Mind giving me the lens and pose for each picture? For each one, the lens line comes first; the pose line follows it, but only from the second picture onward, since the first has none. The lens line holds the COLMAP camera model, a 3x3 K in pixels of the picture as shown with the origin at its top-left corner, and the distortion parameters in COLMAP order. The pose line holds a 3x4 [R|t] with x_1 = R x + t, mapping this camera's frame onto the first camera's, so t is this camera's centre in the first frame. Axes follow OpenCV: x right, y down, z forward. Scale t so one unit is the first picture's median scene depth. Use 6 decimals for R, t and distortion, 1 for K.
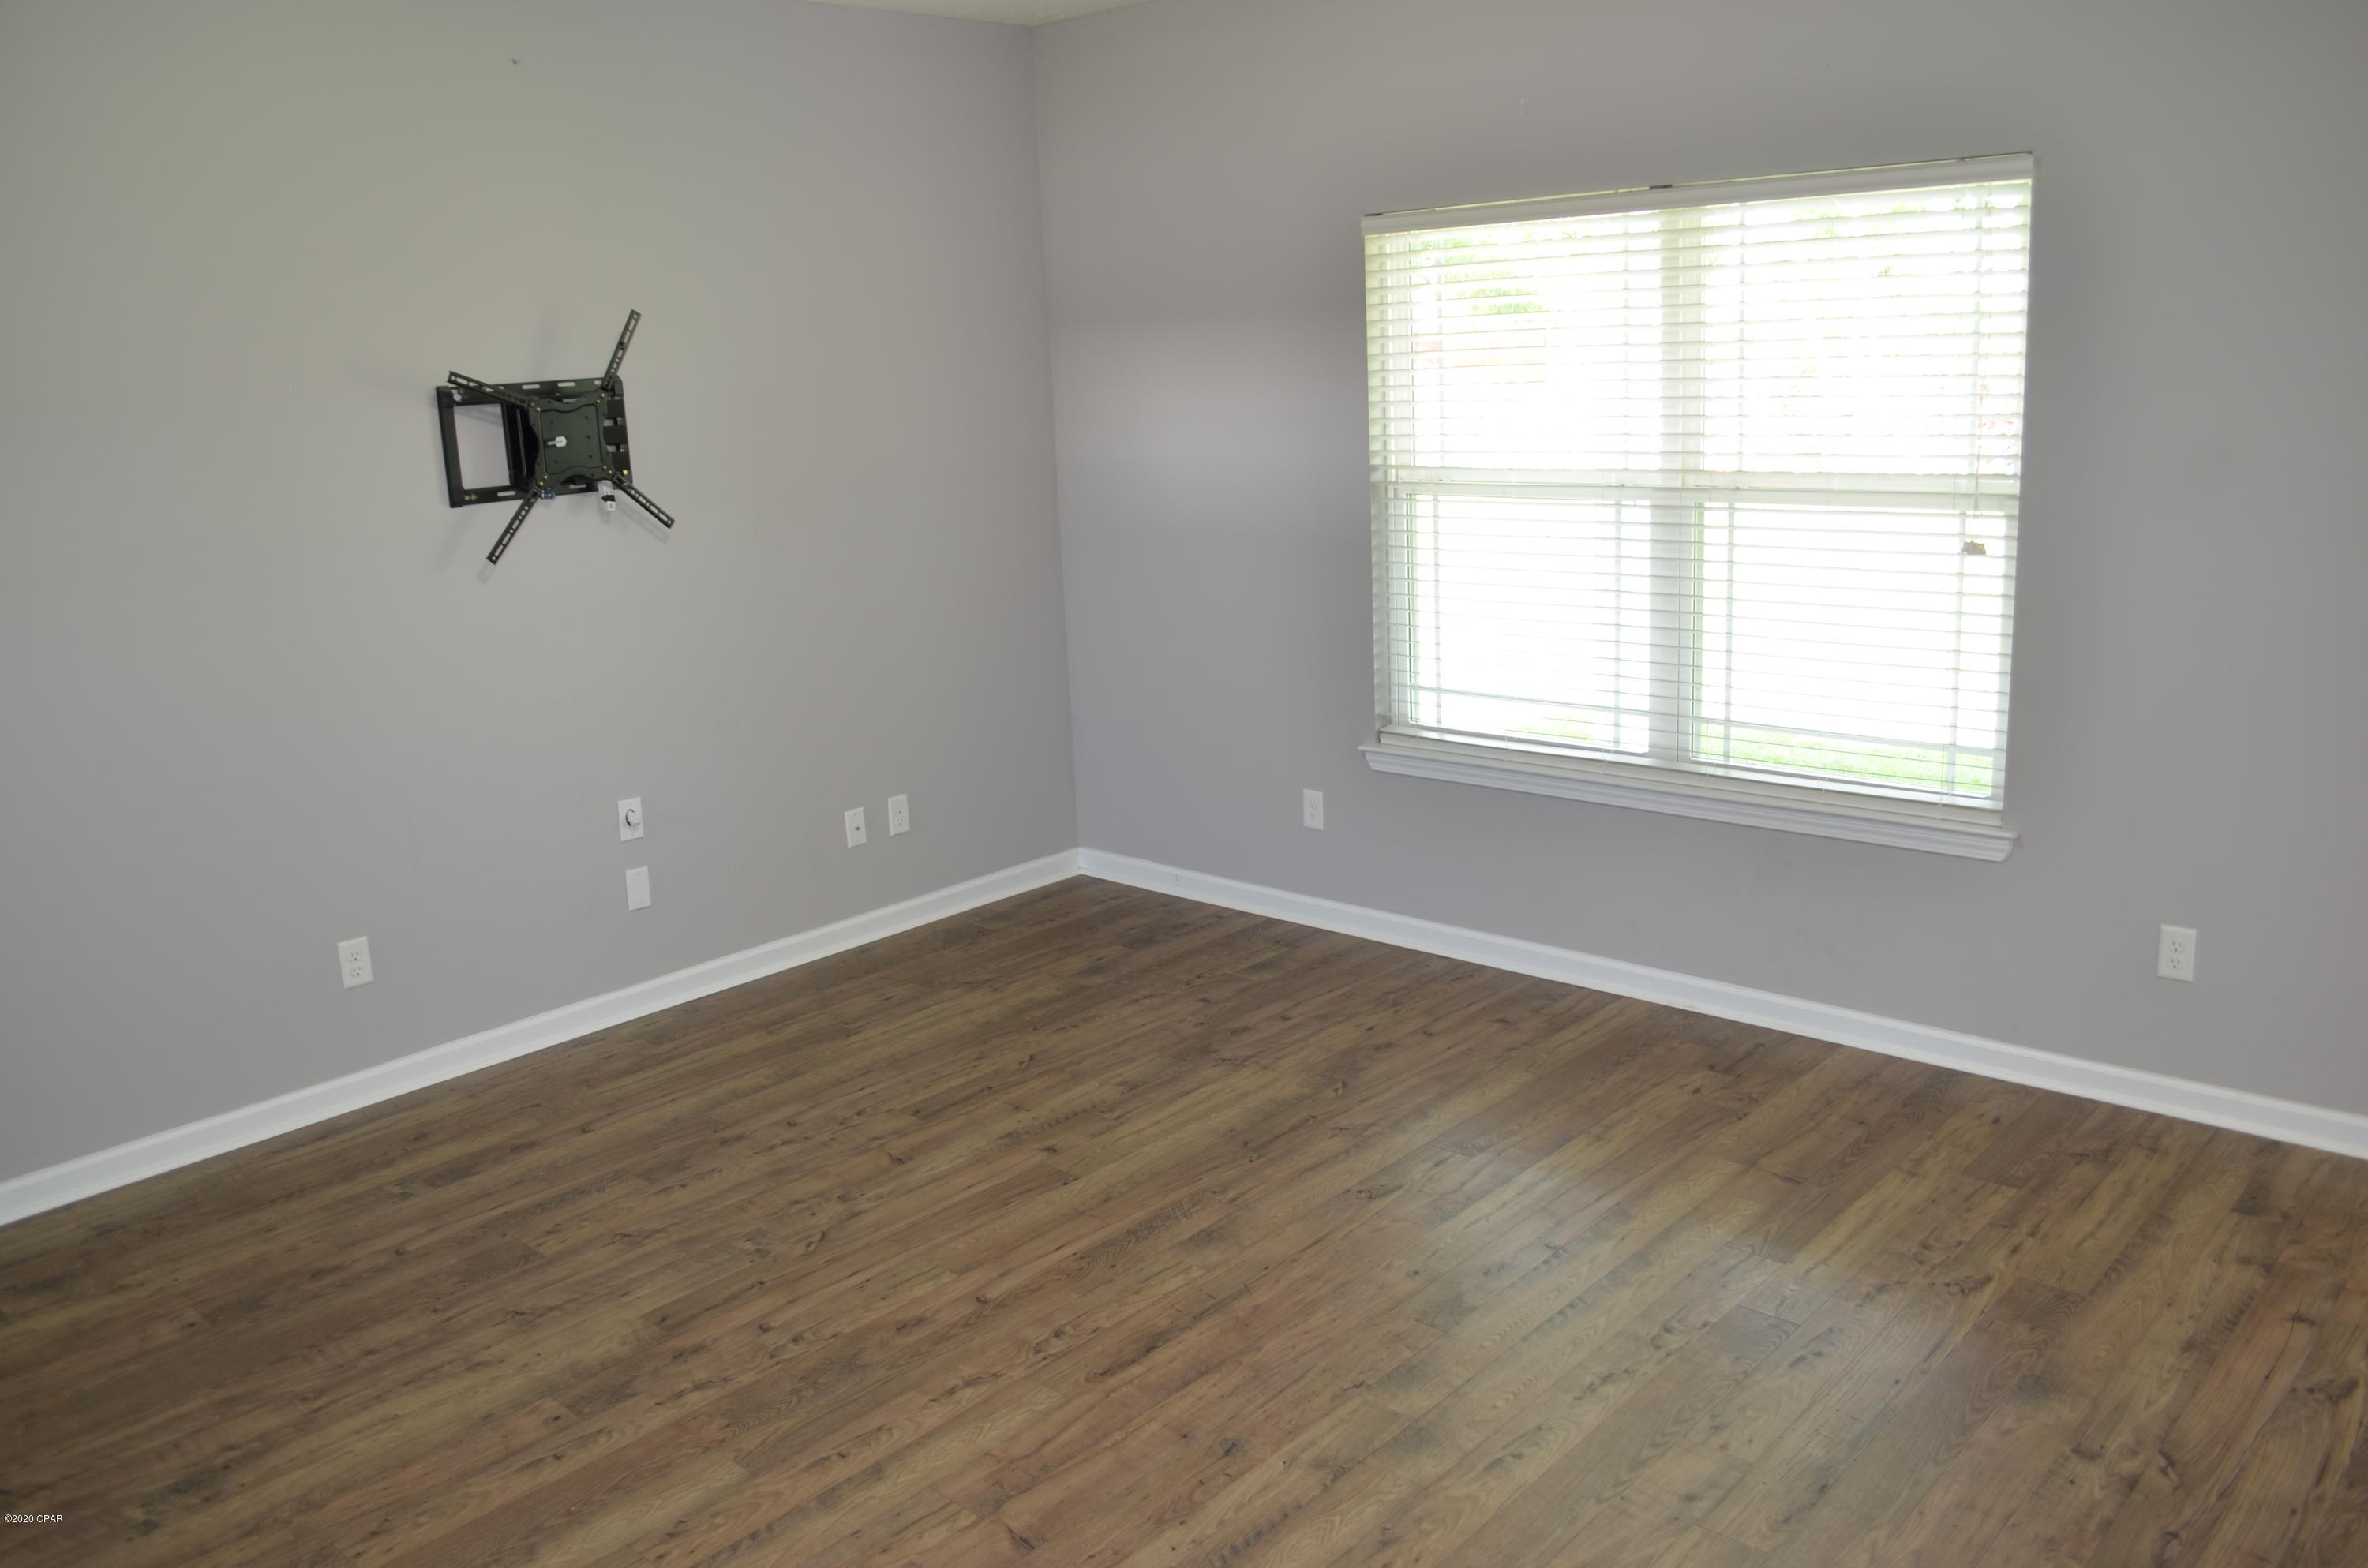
lens RADIAL K [[1856.1, 0, 1193.6], [0, 1856.1, 785.0], [0, 0, 1]] dist [-0.076724, 0.009891]
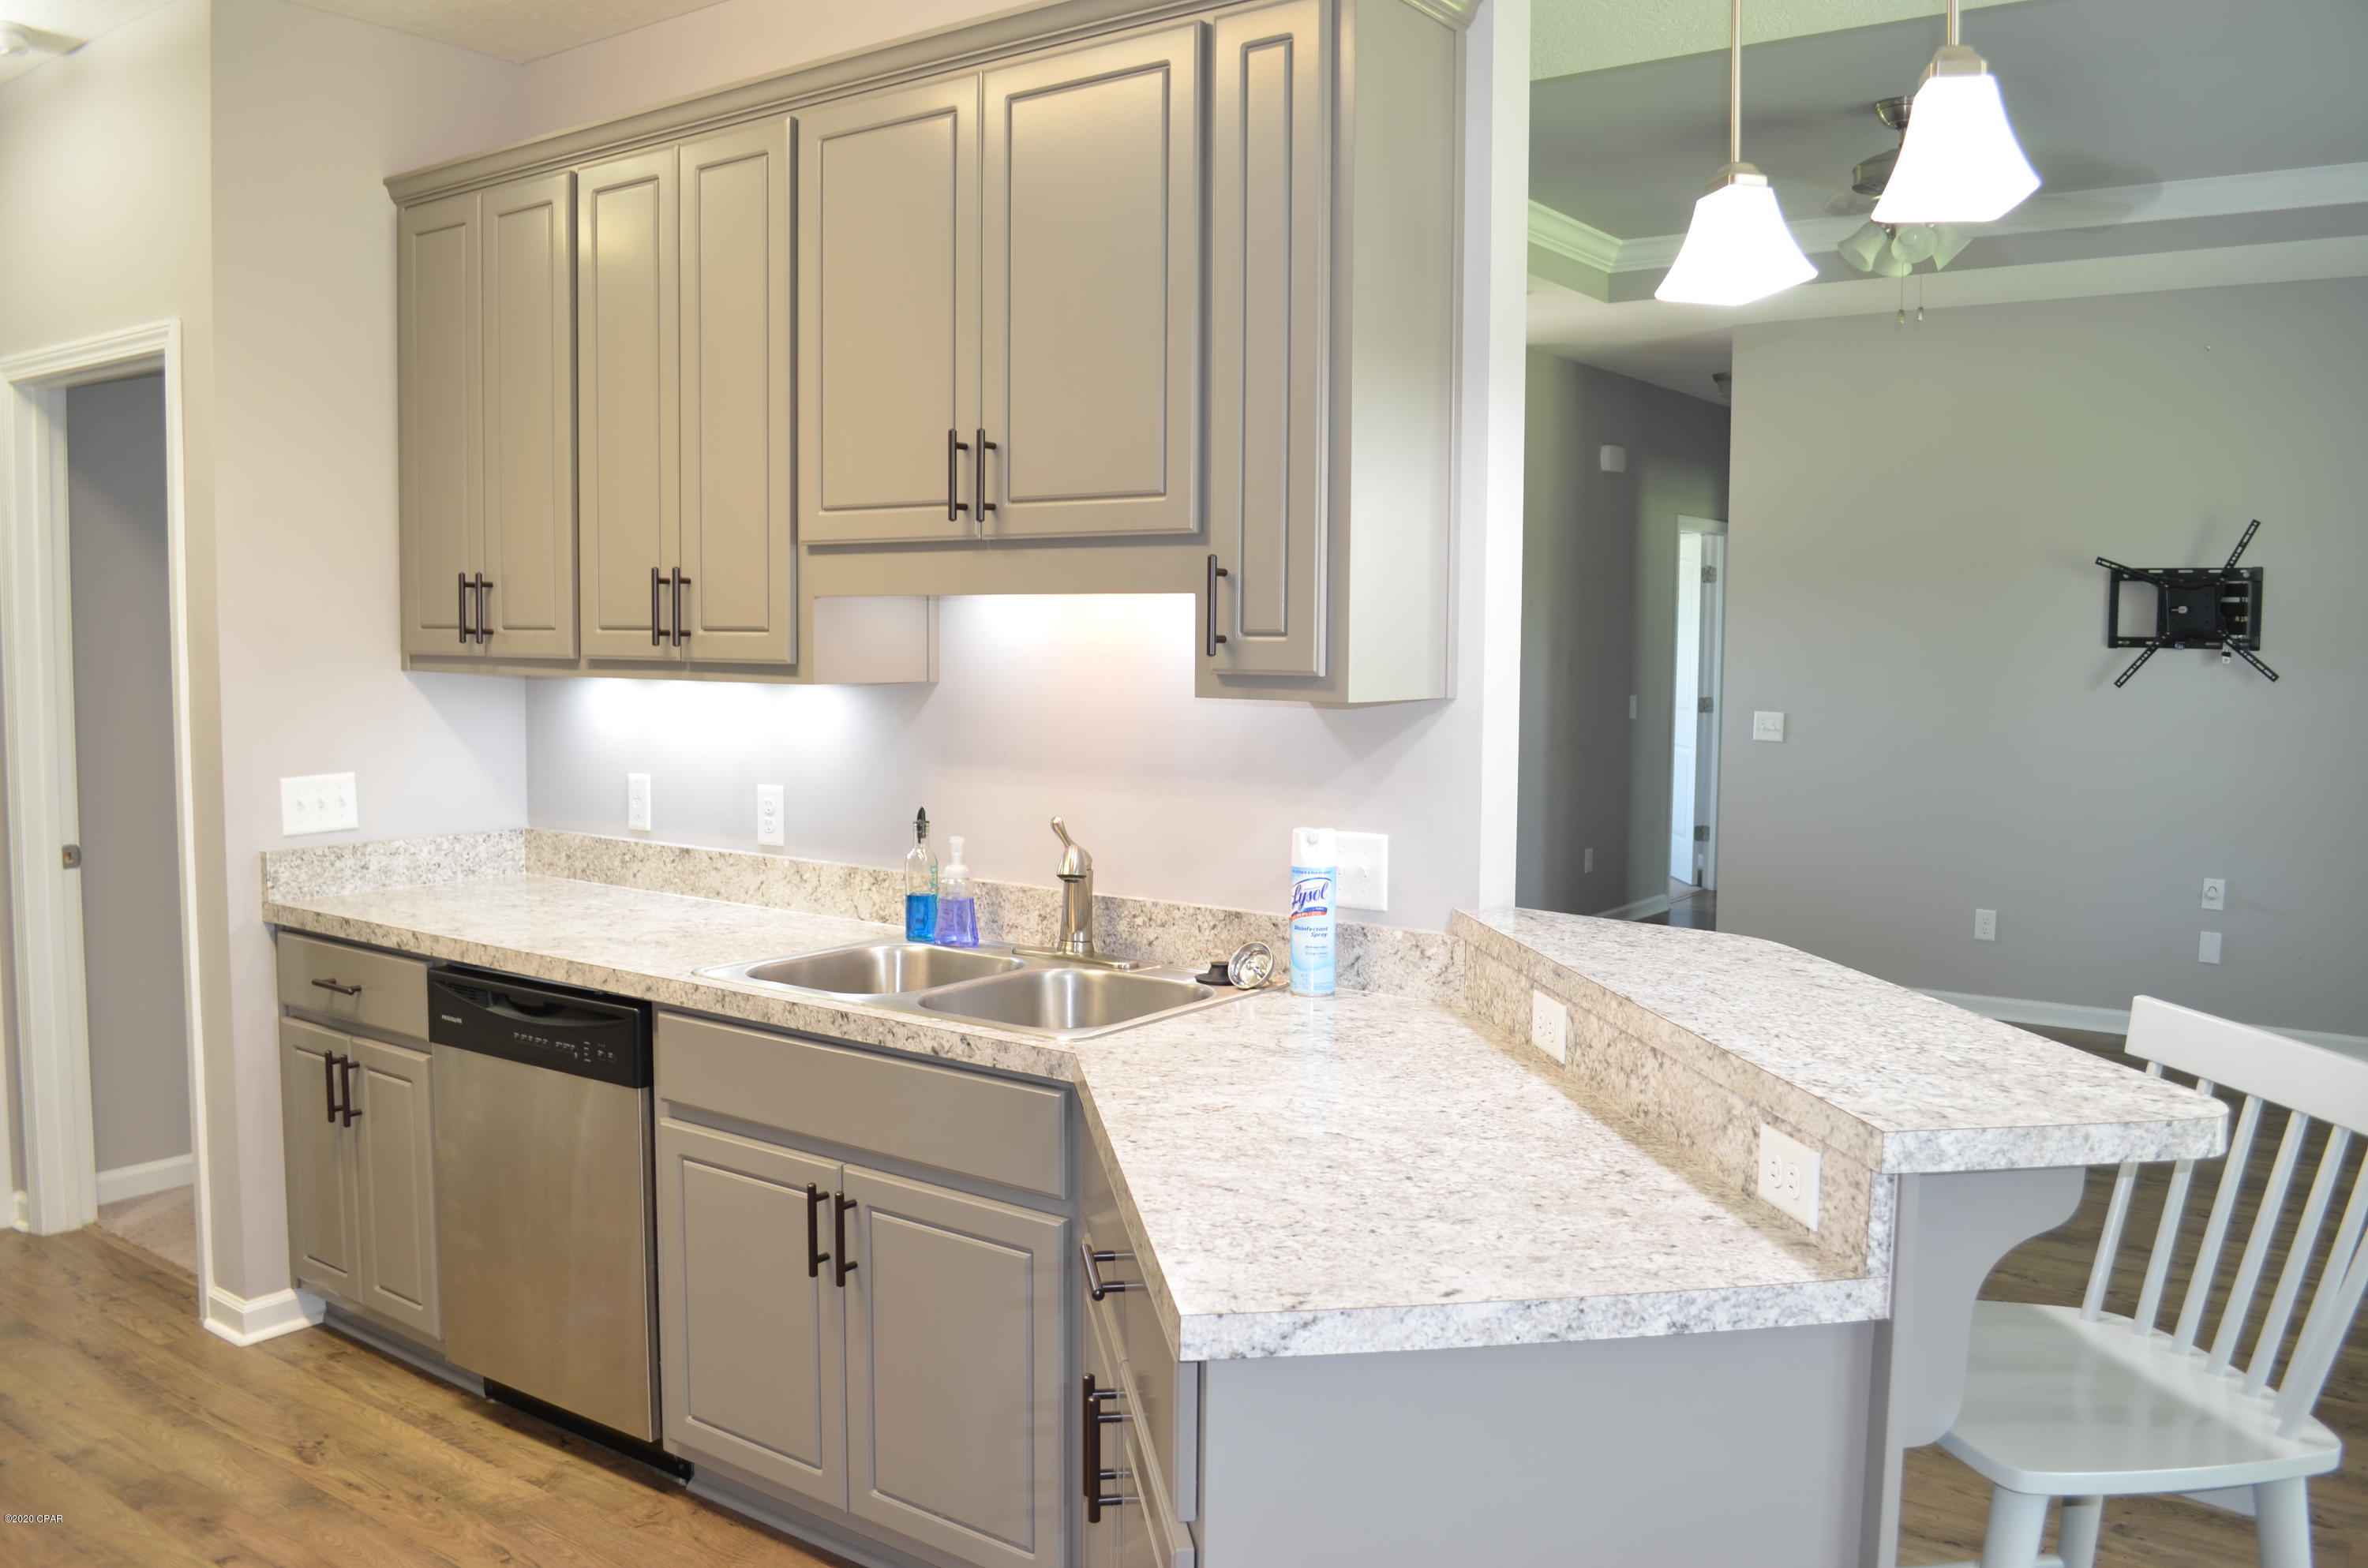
lens RADIAL K [[1856.1, 0, 1159.2], [0, 1856.1, 784.6], [0, 0, 1]] dist [-0.076724, 0.009891]
pose [[0.110405, 0.126085, -0.985857, 1.078892], [-0.243205, 0.965192, 0.096206, 0.001778], [0.963671, 0.229143, 0.137227, 0.081816]]
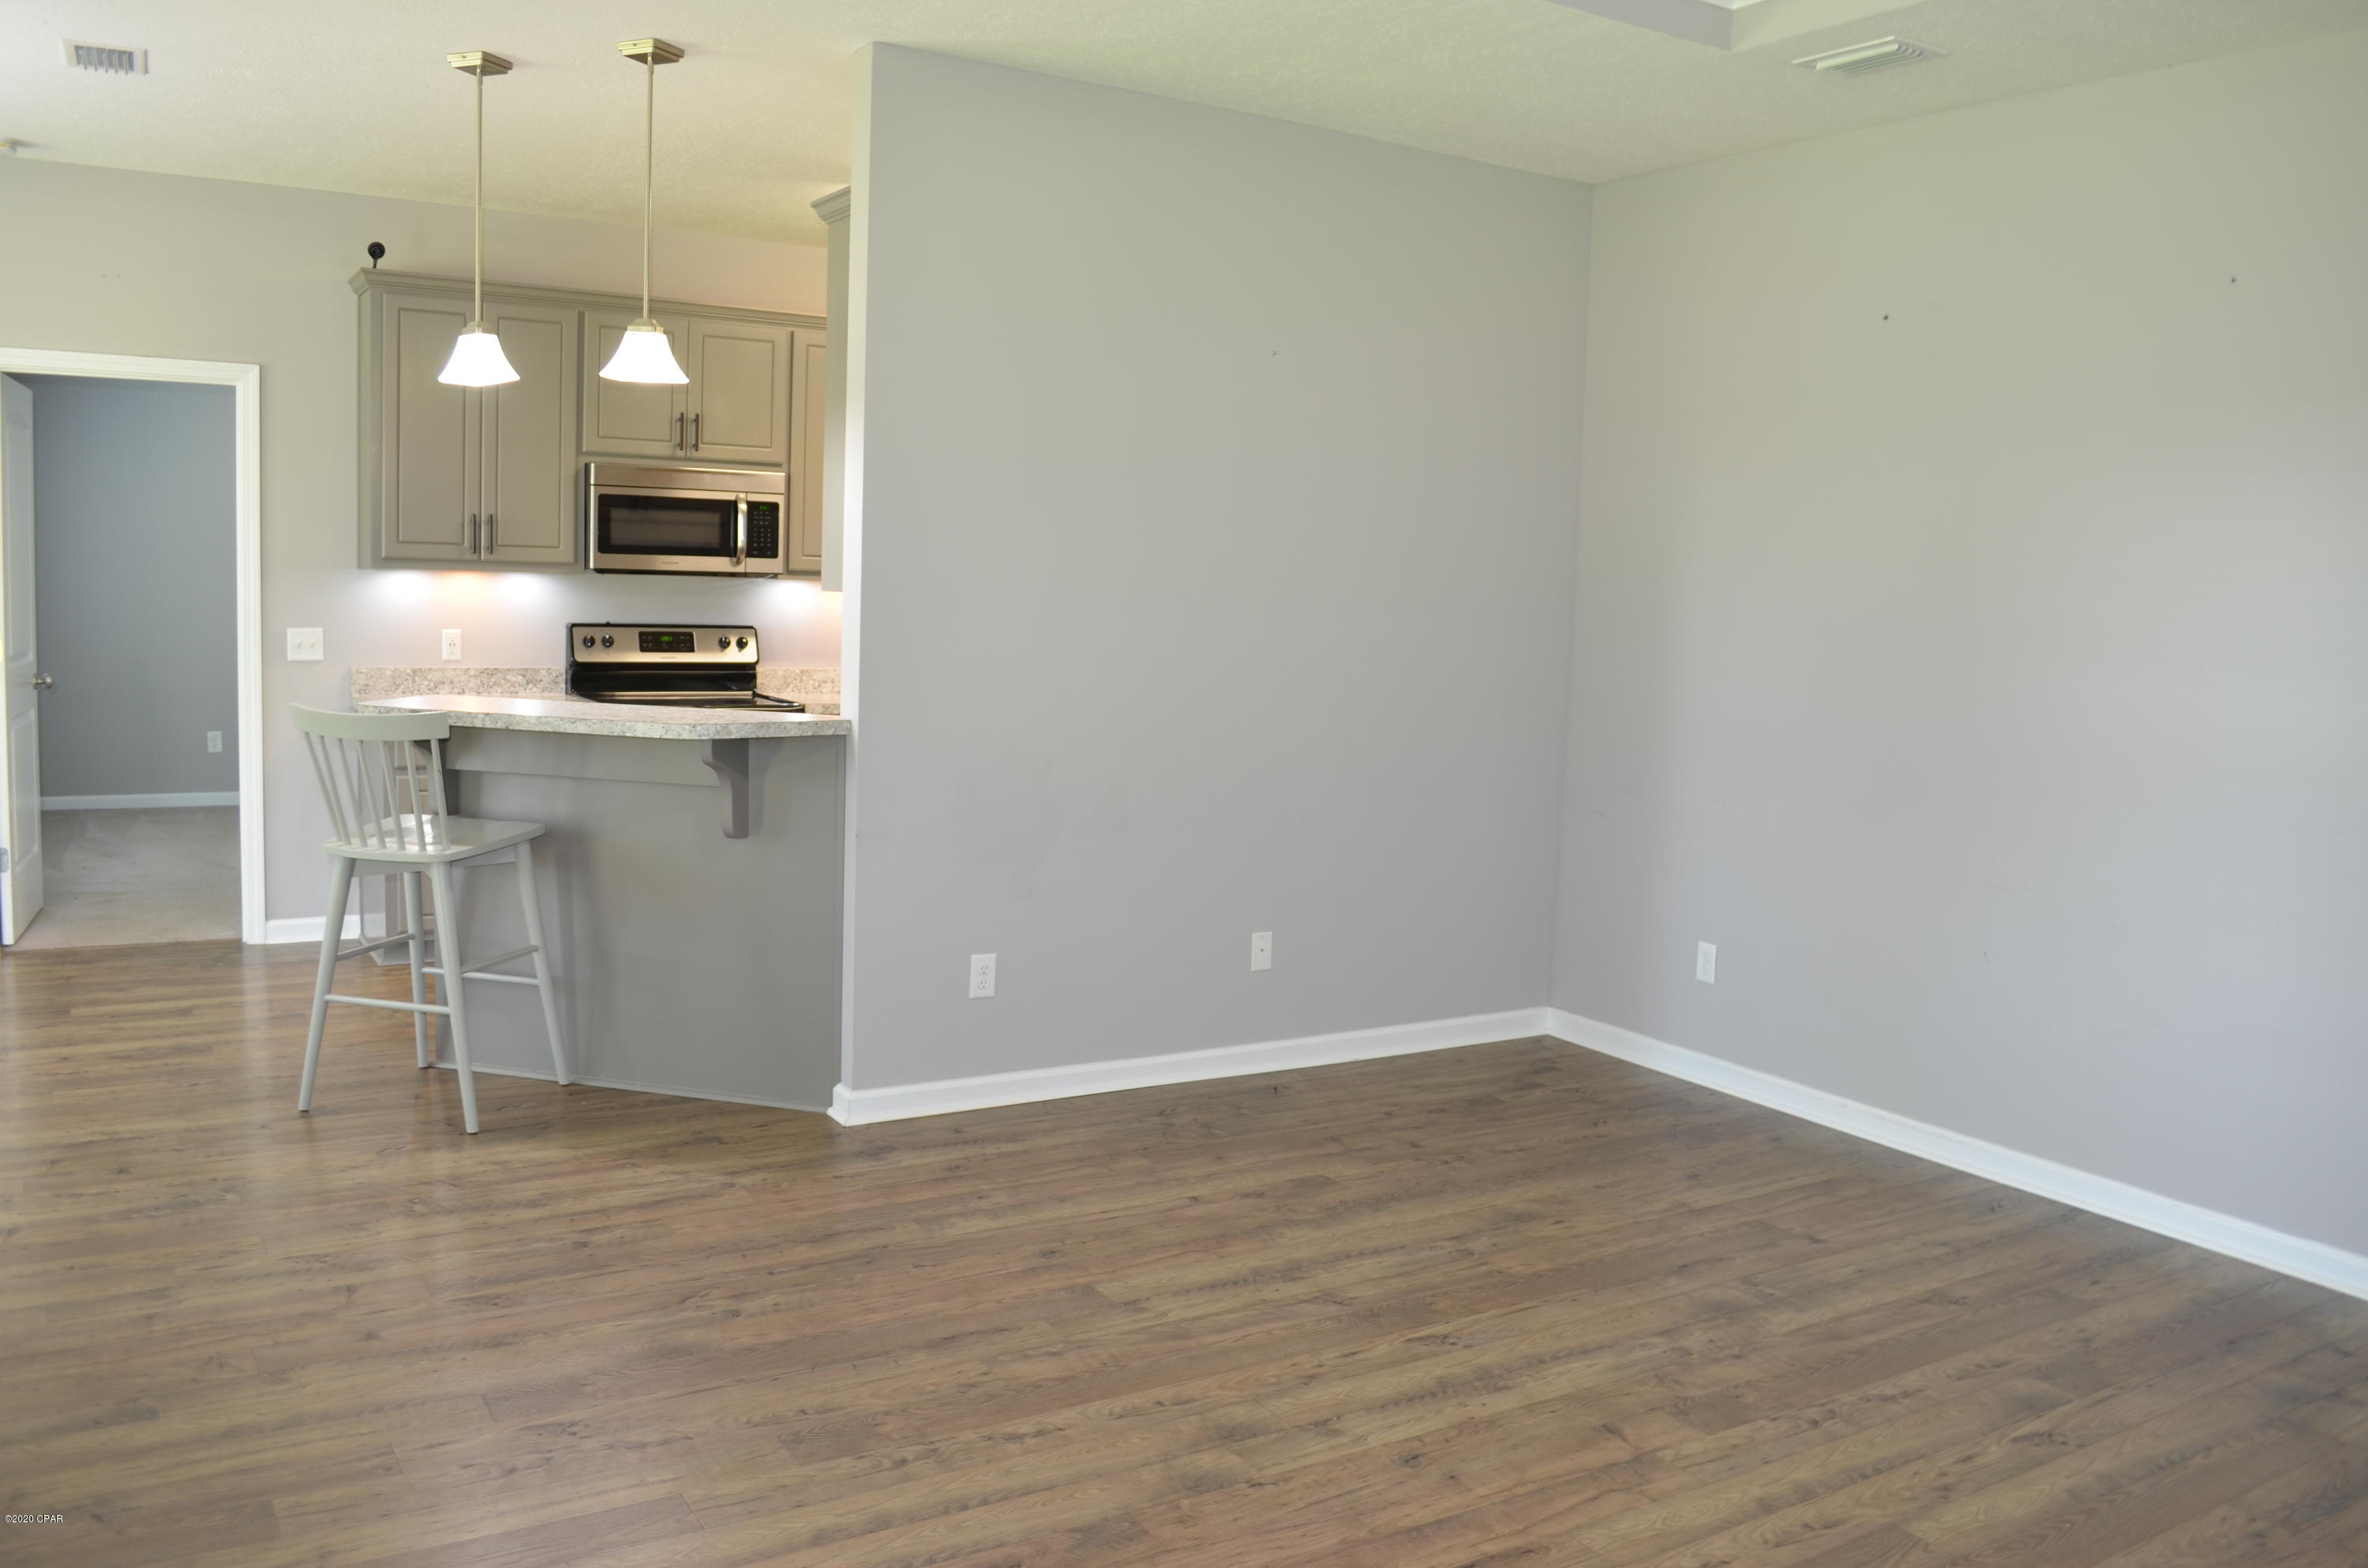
lens RADIAL K [[1856.1, 0, 1188.0], [0, 1856.1, 785.9], [0, 0, 1]] dist [-0.076724, 0.009891]
pose [[-0.963014, -0.020238, 0.268691, -0.091773], [0.069327, 0.944997, 0.319649, -0.238028], [-0.260381, 0.326454, -0.908642, 1.322807]]
